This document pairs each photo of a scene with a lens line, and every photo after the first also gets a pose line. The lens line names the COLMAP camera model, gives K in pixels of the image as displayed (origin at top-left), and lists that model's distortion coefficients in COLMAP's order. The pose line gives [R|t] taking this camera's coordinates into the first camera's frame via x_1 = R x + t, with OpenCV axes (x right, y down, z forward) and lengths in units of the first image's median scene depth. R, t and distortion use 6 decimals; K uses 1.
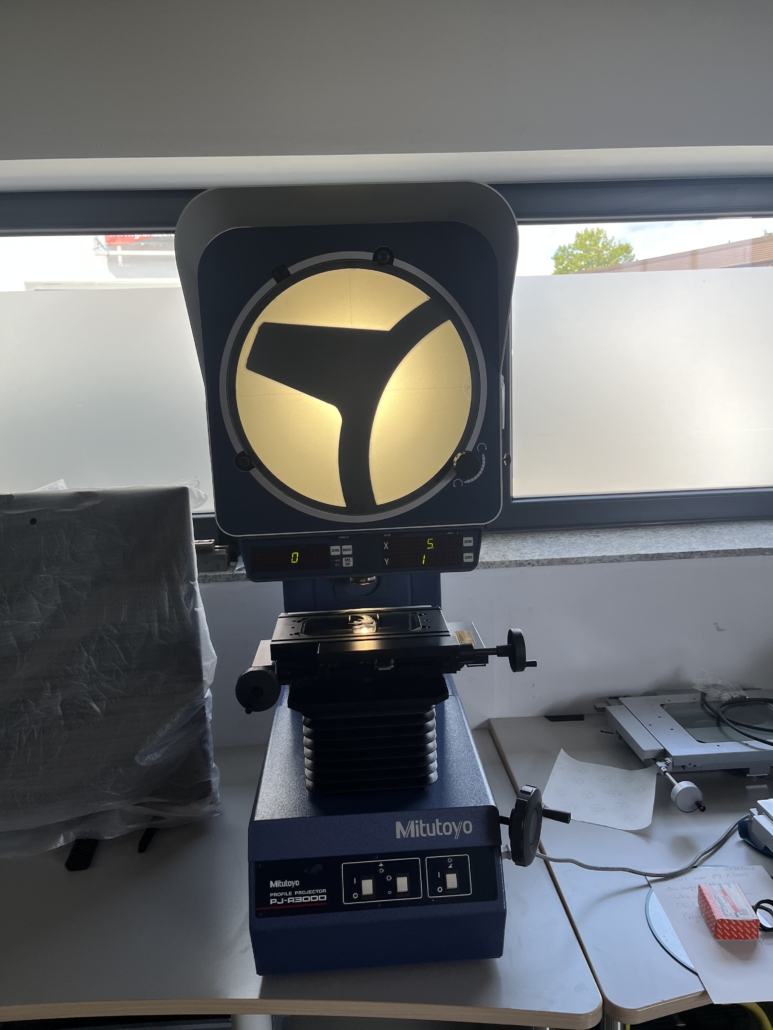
lens RADIAL K [[782.5, 0, 381.2], [0, 782.5, 516.9], [0, 0, 1]] dist [0.047762, -0.071046]
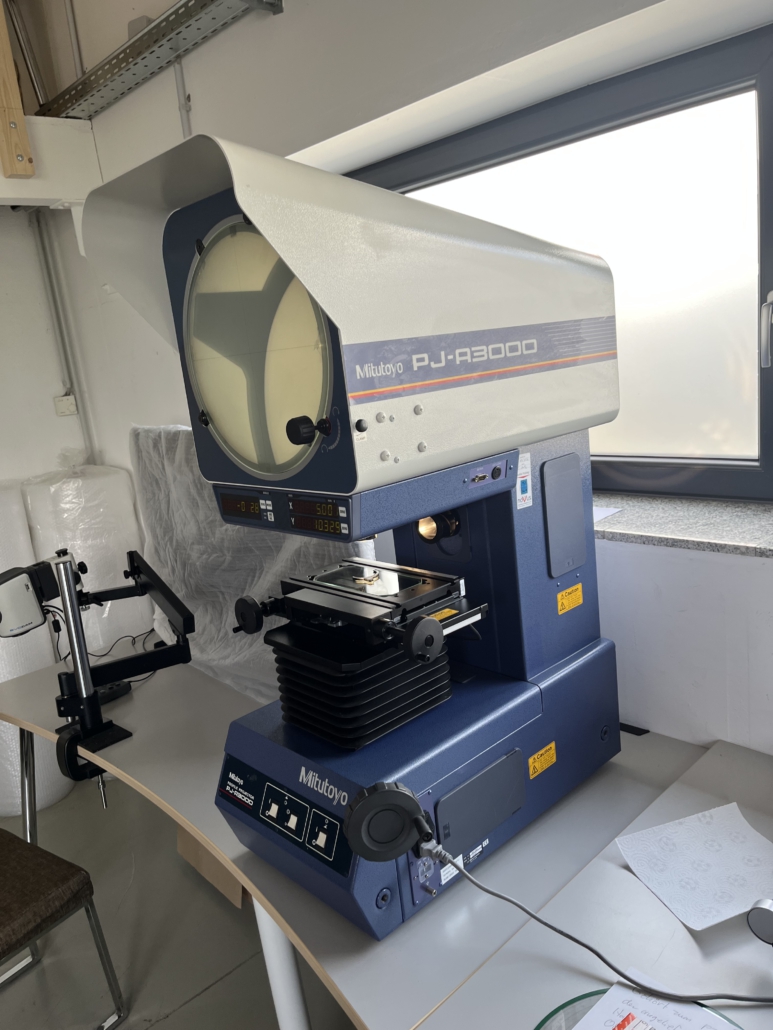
lens RADIAL K [[786.1, 0, 363.5], [0, 786.1, 532.9], [0, 0, 1]] dist [0.023441, -0.066840]
pose [[0.629048, 0.145956, -0.763541, 0.848992], [-0.048174, 0.987647, 0.149107, -0.084790], [0.775872, -0.057012, 0.628309, 0.427638]]
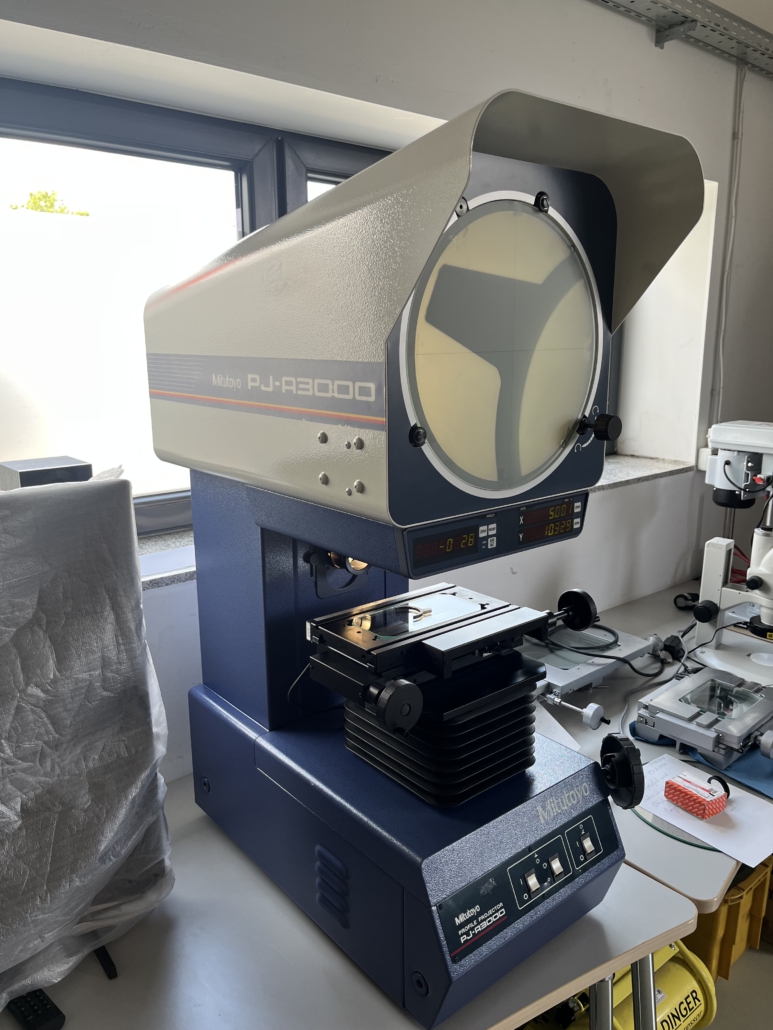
lens RADIAL K [[791.3, 0, 391.2], [0, 791.3, 520.5], [0, 0, 1]] dist [0.049290, -0.075106]
pose [[0.799285, -0.108140, 0.591142, -0.670482], [0.088048, 0.994134, 0.062811, -0.035159], [-0.594467, 0.001845, 0.804118, 0.335328]]
